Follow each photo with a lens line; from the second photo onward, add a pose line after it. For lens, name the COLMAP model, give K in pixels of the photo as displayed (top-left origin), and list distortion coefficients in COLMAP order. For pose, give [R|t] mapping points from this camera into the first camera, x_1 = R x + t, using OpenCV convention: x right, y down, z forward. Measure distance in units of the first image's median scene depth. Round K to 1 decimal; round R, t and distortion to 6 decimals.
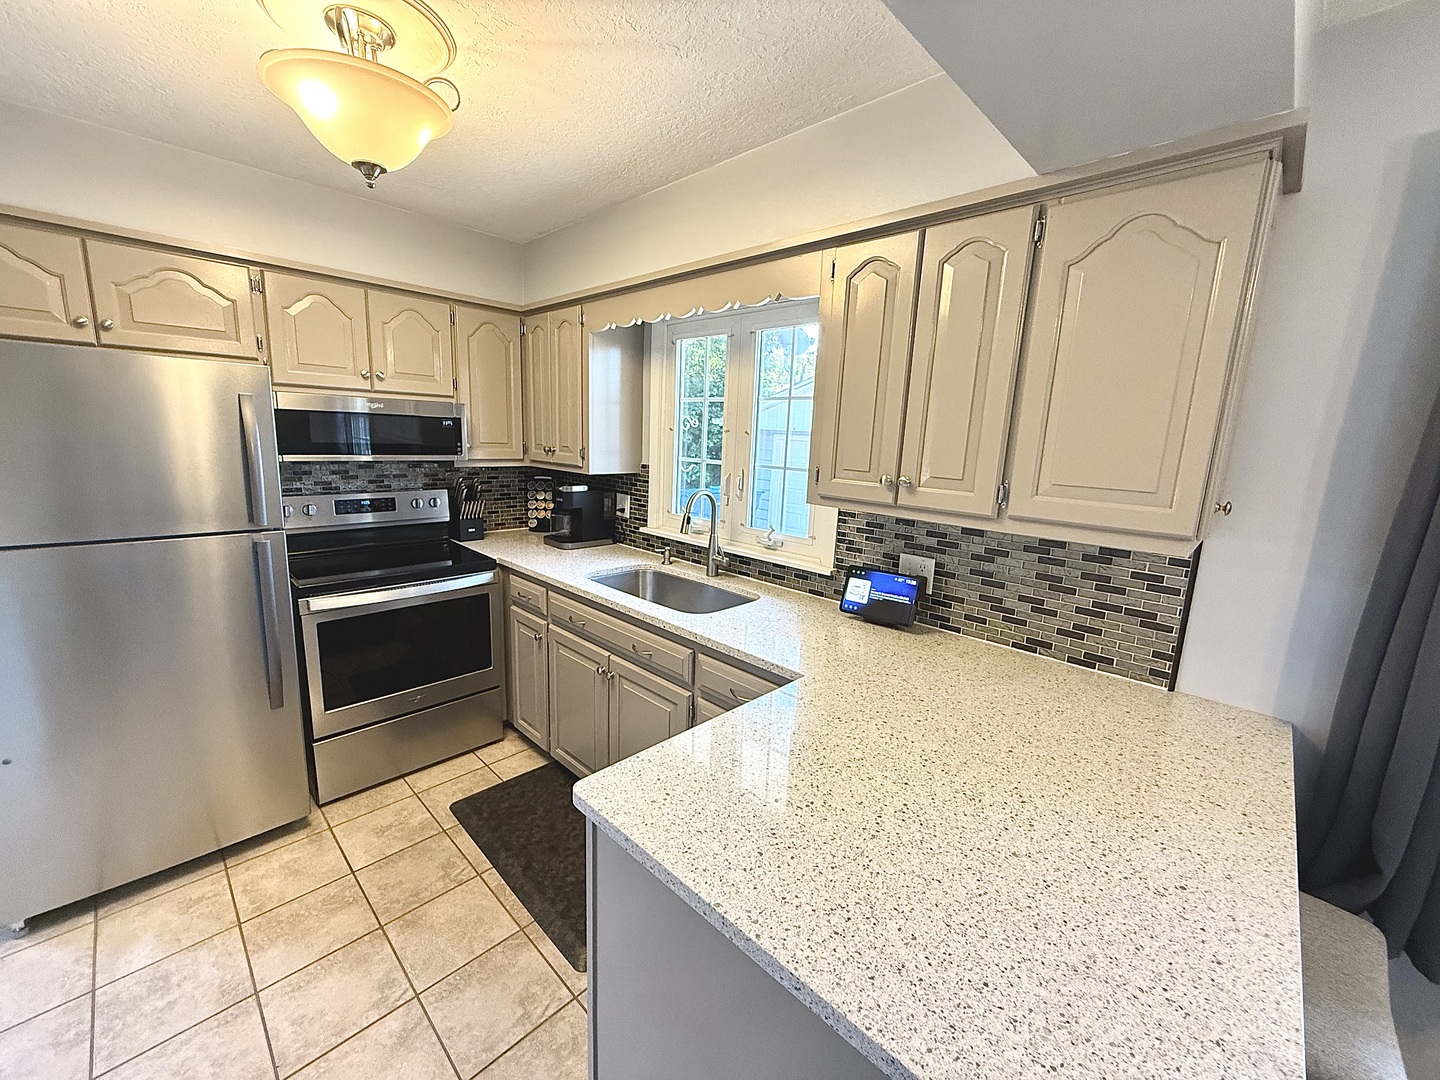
lens RADIAL K [[573.6, 0, 720.6], [0, 573.6, 541.3], [0, 0, 1]] dist [-0.000388, 0.000049]
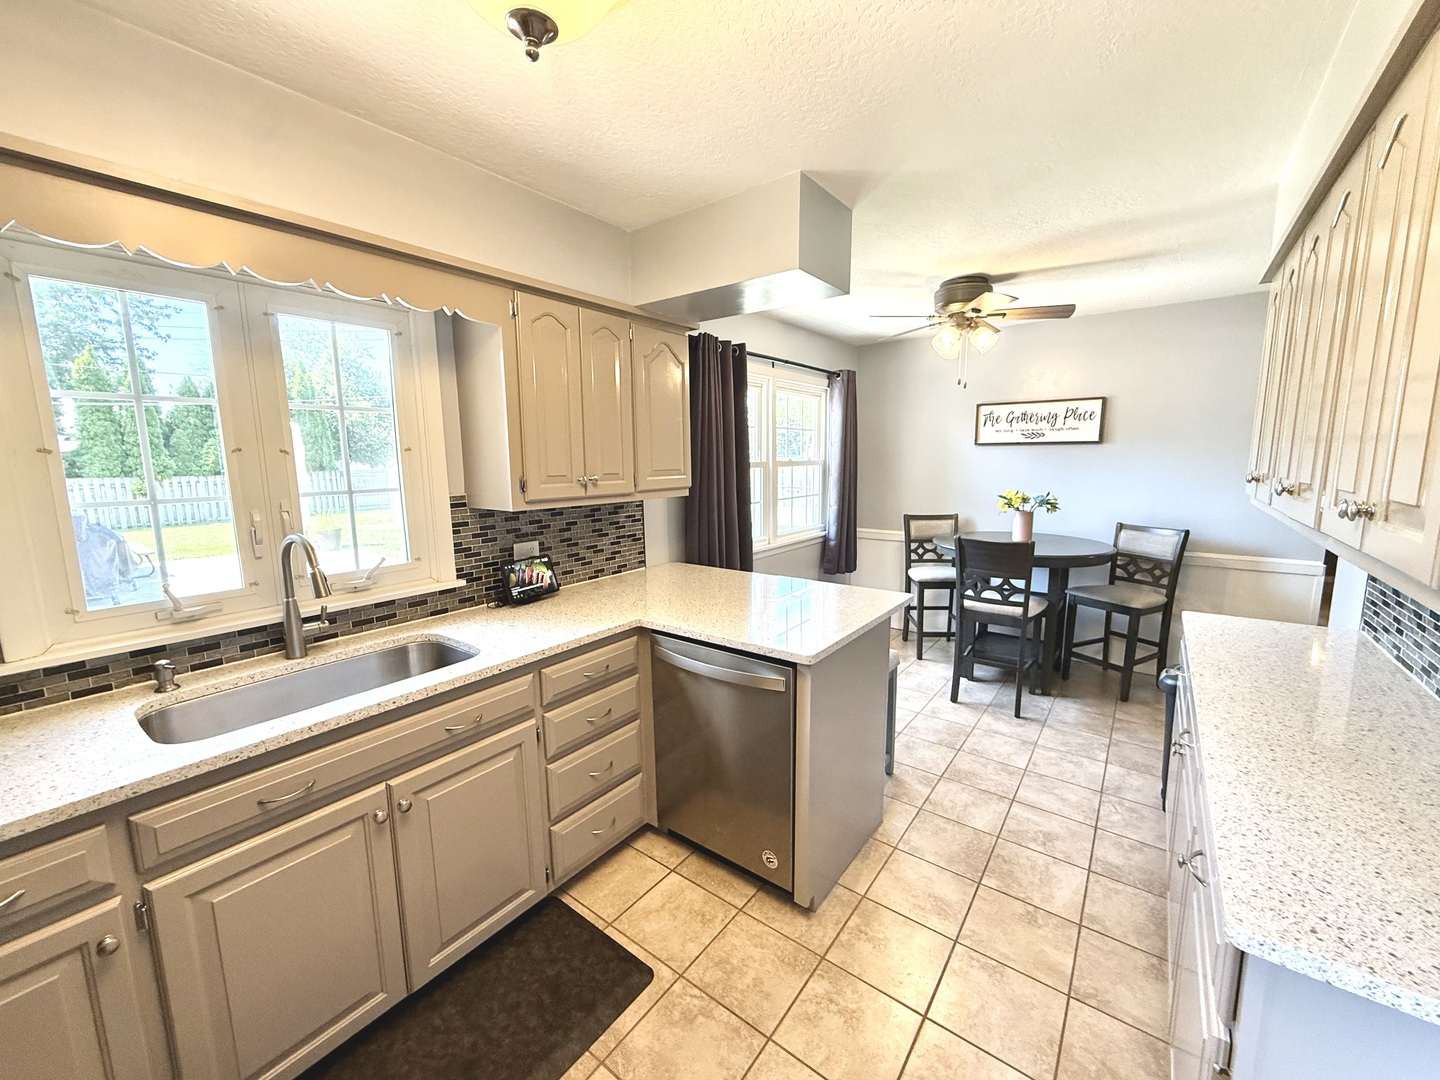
lens RADIAL K [[573.6, 0, 714.0], [0, 573.6, 538.4], [0, 0, 1]] dist [-0.000388, 0.000049]
pose [[-0.117545, -0.178746, 0.976848, -0.963428], [0.192564, 0.960895, 0.198998, -0.158050], [-0.974219, 0.211497, -0.078528, 0.706572]]
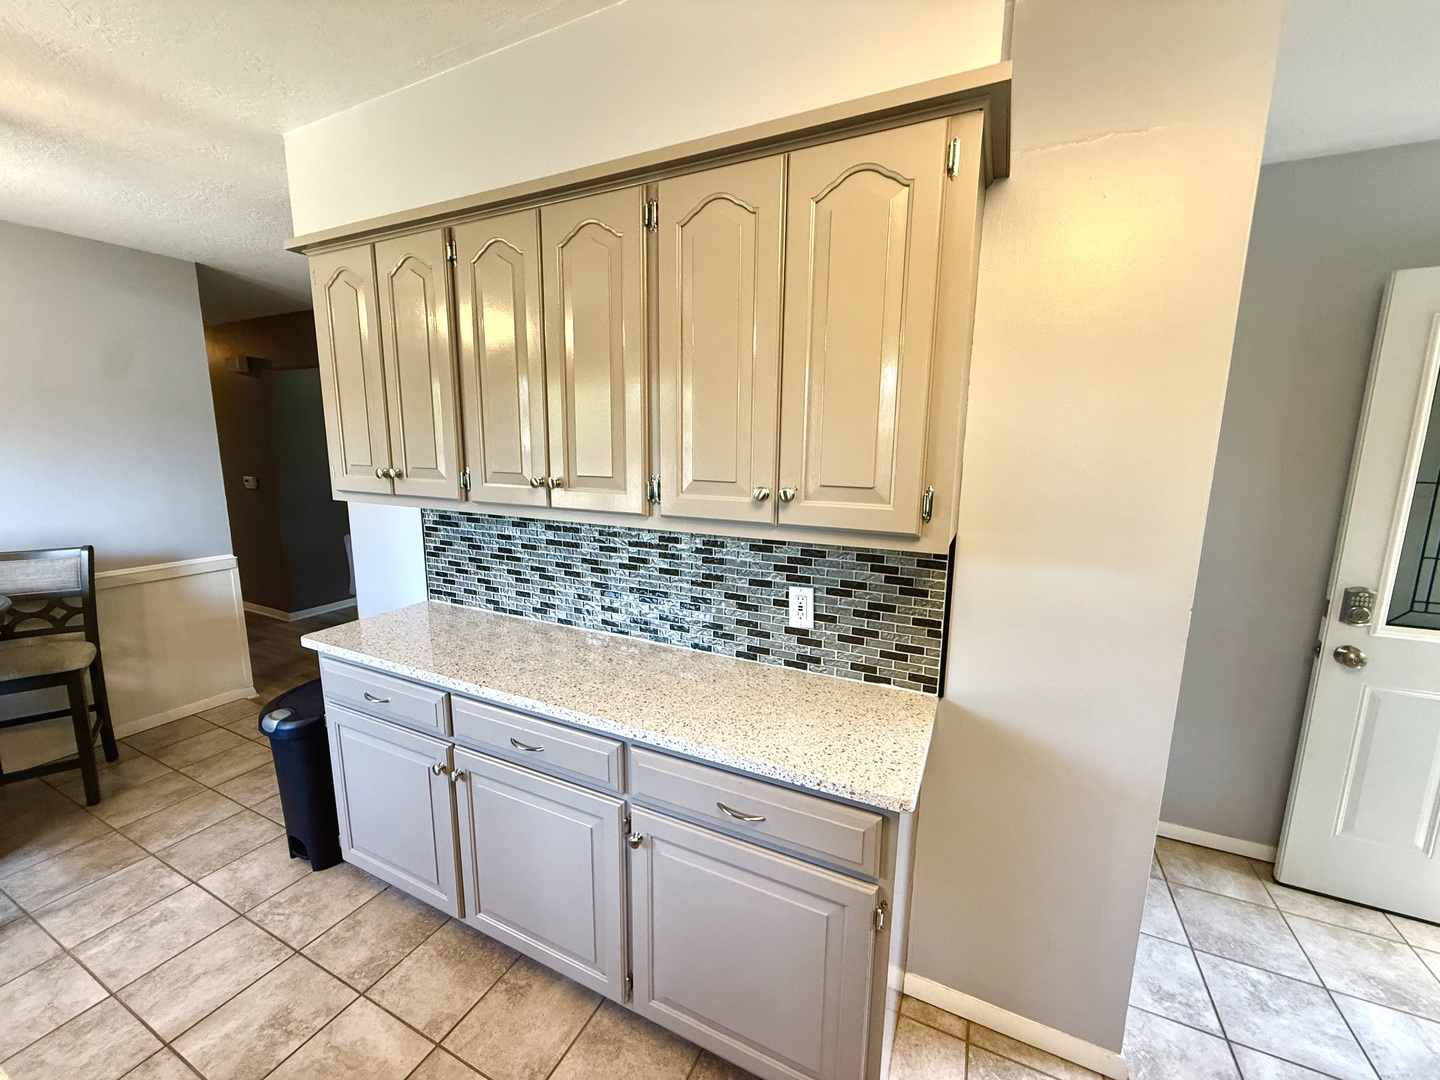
lens RADIAL K [[573.6, 0, 719.0], [0, 573.6, 539.9], [0, 0, 1]] dist [-0.000388, 0.000049]
pose [[-0.947195, 0.003788, -0.320634, -0.310095], [-0.107531, 0.938277, 0.328746, -0.143699], [0.302089, 0.345865, -0.888324, 0.726671]]
